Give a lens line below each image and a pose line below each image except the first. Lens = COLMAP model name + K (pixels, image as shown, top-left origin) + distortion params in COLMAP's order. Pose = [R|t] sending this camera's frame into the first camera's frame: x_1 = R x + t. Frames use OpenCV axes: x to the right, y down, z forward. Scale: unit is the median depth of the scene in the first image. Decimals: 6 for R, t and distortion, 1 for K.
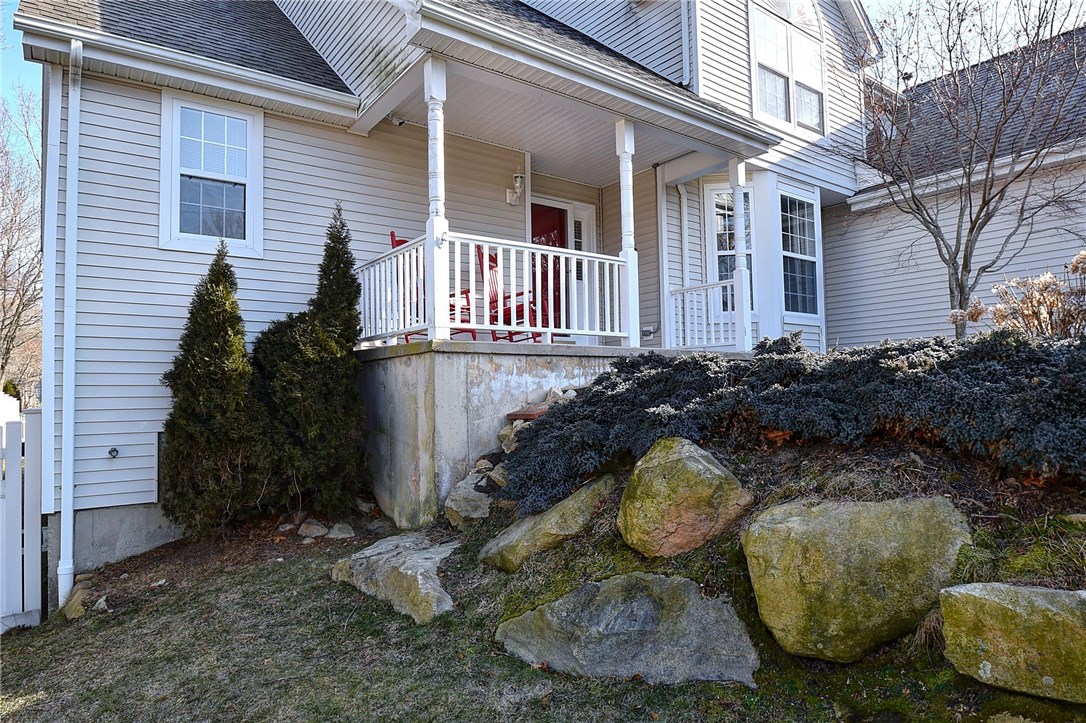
lens RADIAL K [[669.2, 0, 541.0], [0, 669.2, 361.6], [0, 0, 1]] dist [-0.018713, -0.001167]
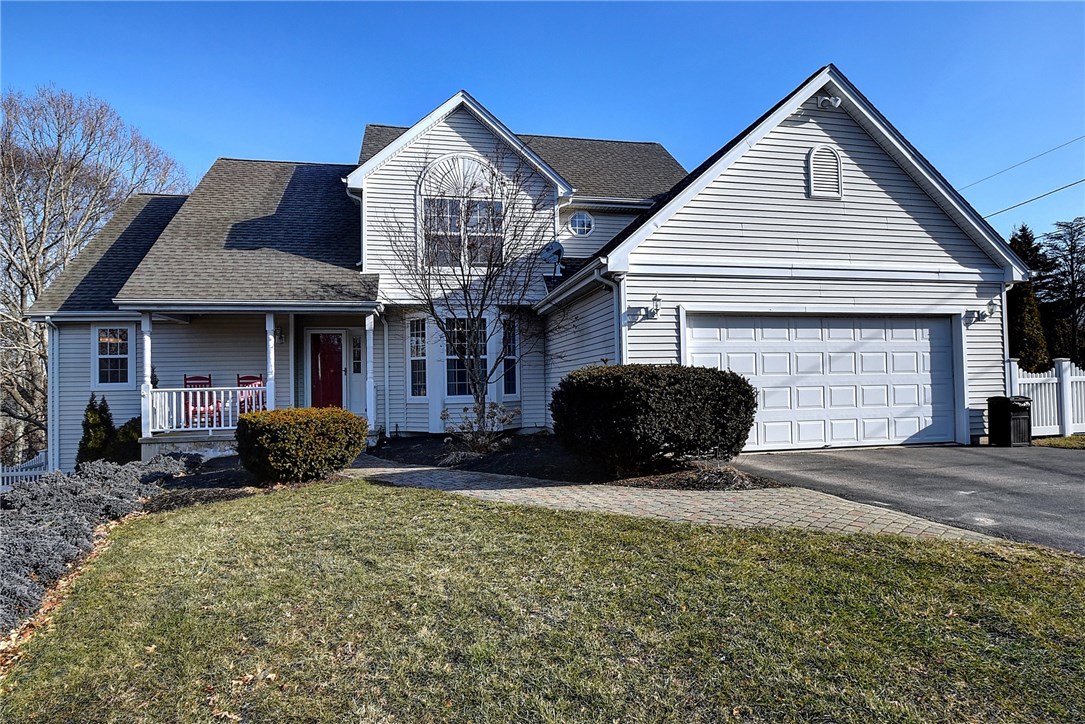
lens RADIAL K [[621.0, 0, 546.1], [0, 621.0, 362.3], [0, 0, 1]] dist [-0.020824, -0.000230]
pose [[0.905276, -0.010057, -0.424704, 1.889509], [0.024448, 0.999296, 0.028449, -0.300183], [0.424119, -0.036137, 0.904885, -0.309892]]
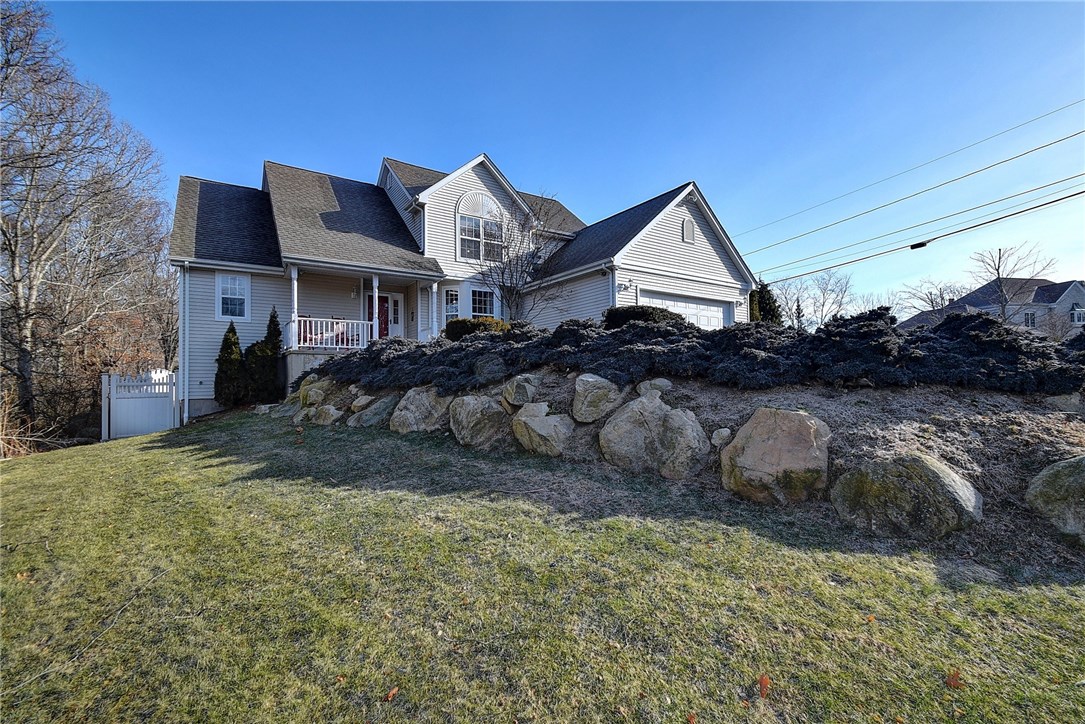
lens RADIAL K [[488.5, 0, 544.3], [0, 488.5, 368.2], [0, 0, 1]] dist [-0.001329, -0.005113]
pose [[0.999559, 0.009269, -0.028207, 1.114936], [-0.008474, 0.999566, 0.028200, -0.019579], [0.028456, -0.027949, 0.999204, -1.354637]]
